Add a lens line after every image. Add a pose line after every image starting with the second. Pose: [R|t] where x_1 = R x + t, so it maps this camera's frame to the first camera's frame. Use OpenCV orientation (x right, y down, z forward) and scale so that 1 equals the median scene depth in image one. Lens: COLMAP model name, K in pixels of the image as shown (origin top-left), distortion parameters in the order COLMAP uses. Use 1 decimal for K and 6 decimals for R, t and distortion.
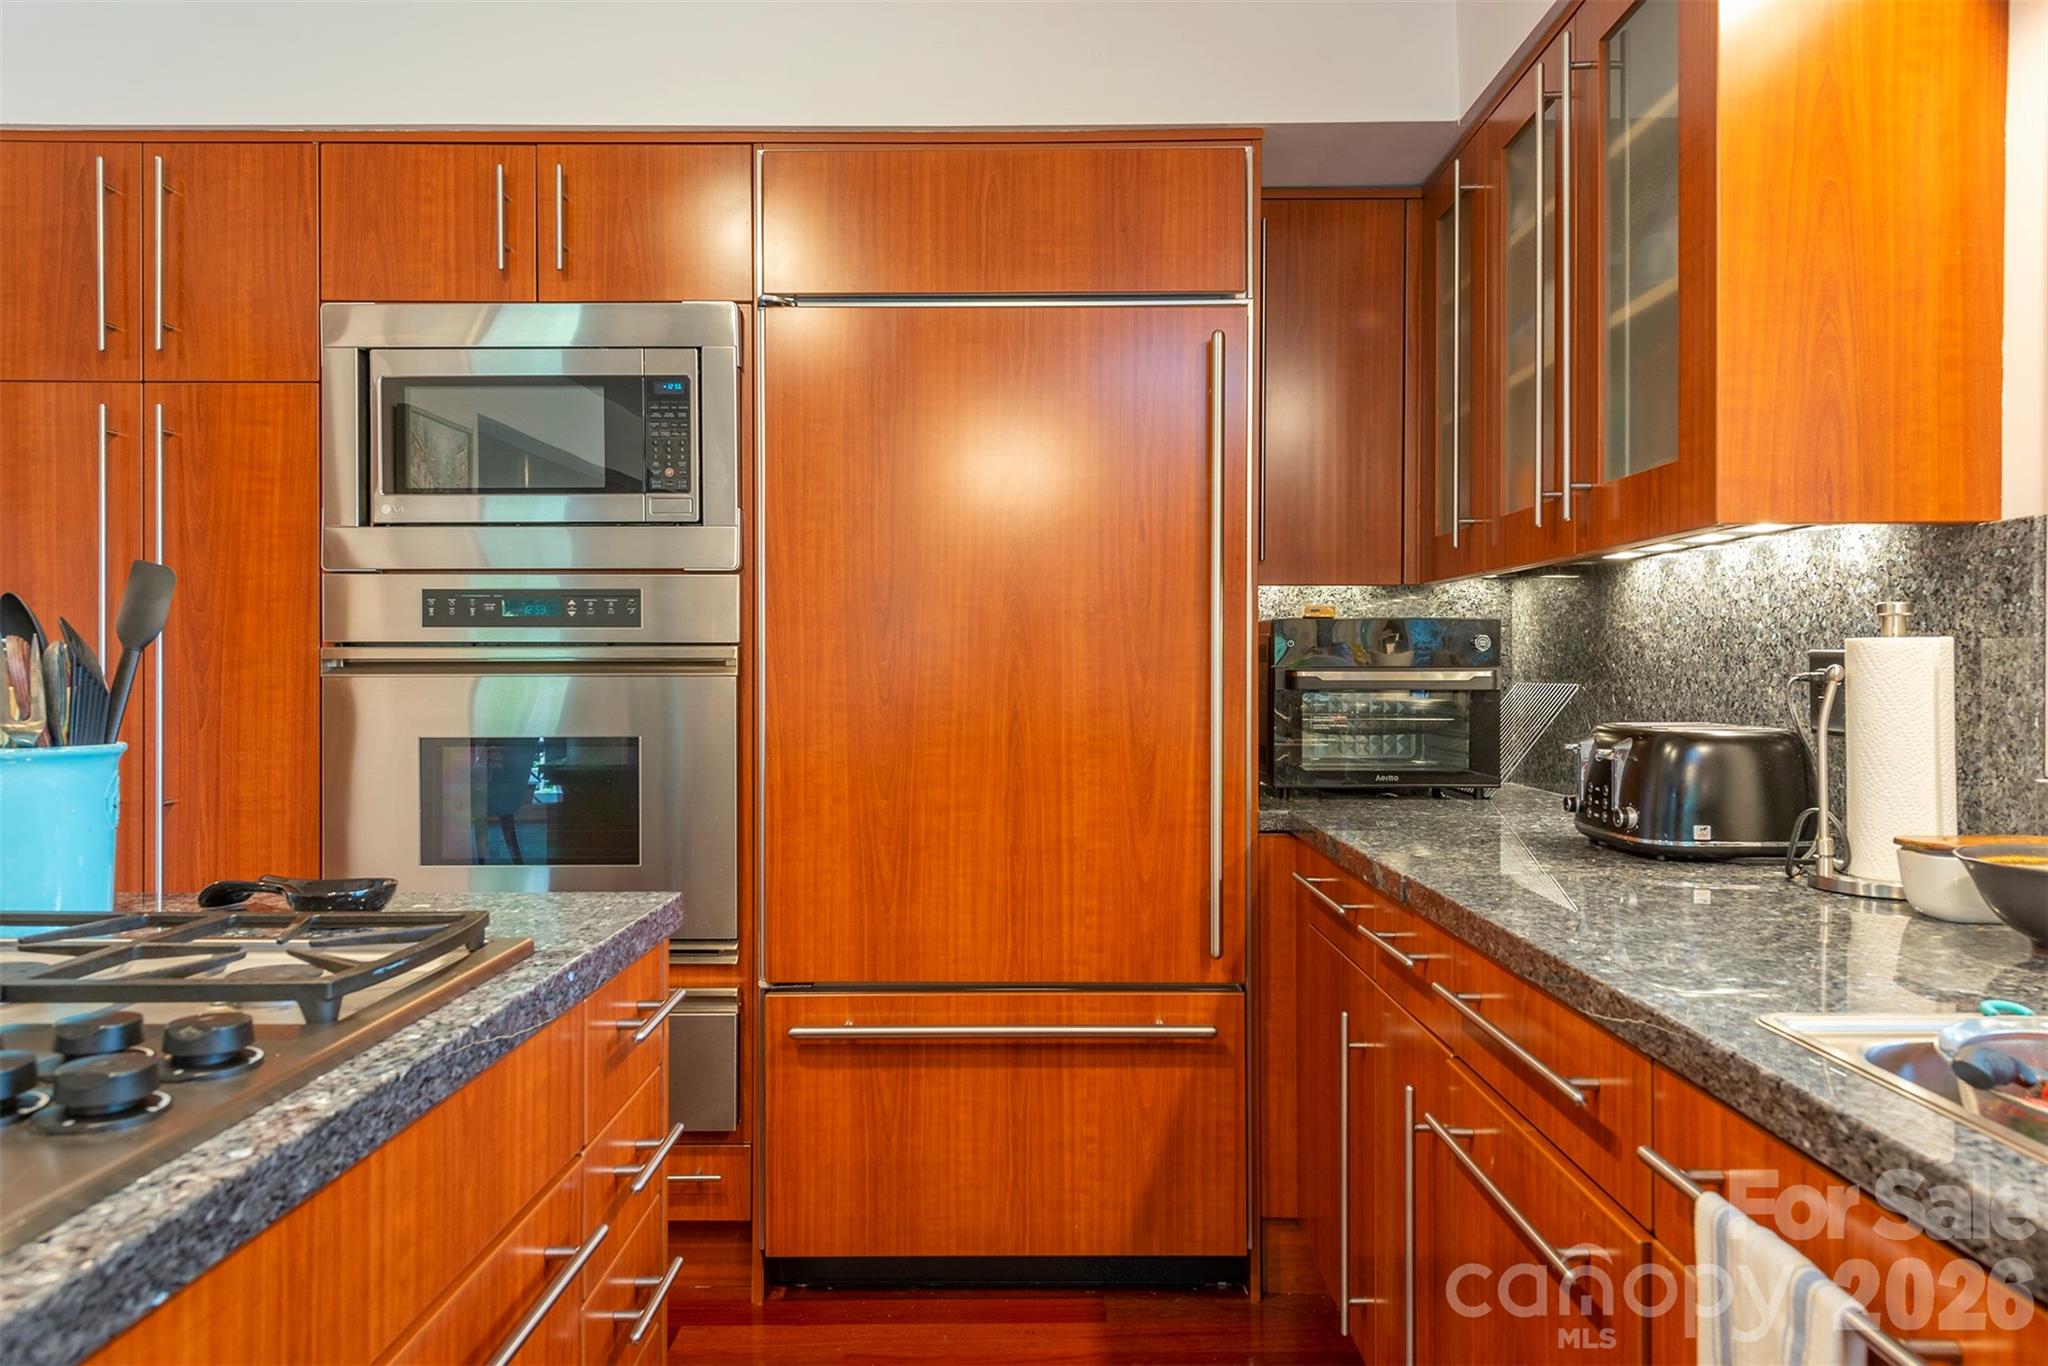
lens RADIAL K [[1350.7, 0, 1020.2], [0, 1350.7, 671.0], [0, 0, 1]] dist [0.043834, 0.000787]
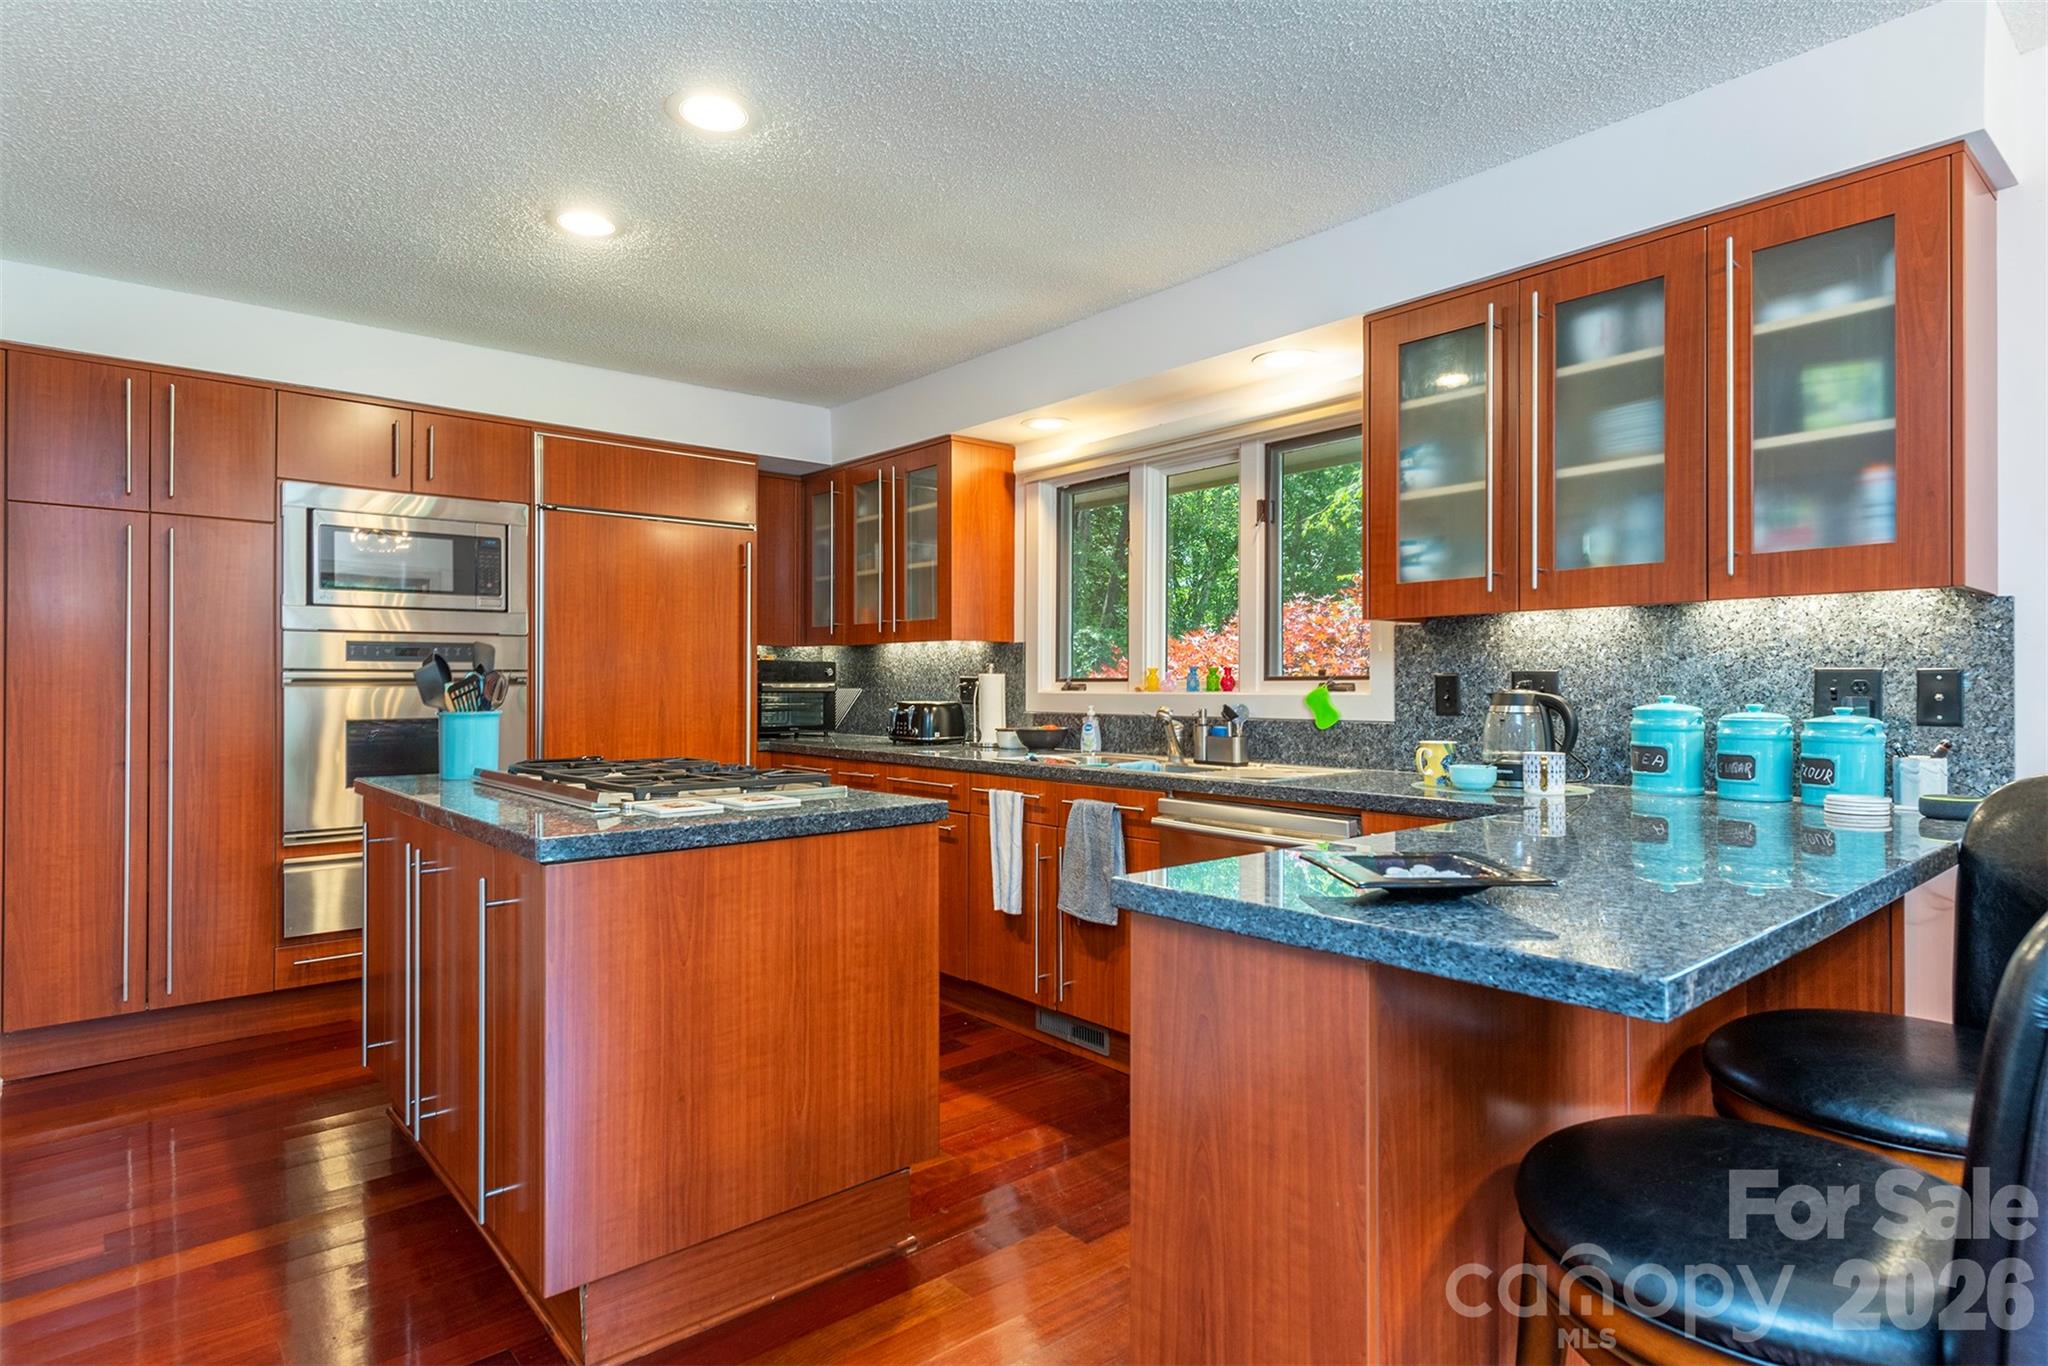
lens RADIAL K [[1096.7, 0, 1021.2], [0, 1096.7, 684.6], [0, 0, 1]] dist [-0.006117, -0.001839]
pose [[0.756537, -0.001801, 0.653949, -0.724014], [0.001192, 0.999998, 0.001374, -0.000117], [-0.653950, -0.000260, 0.756538, -0.744423]]
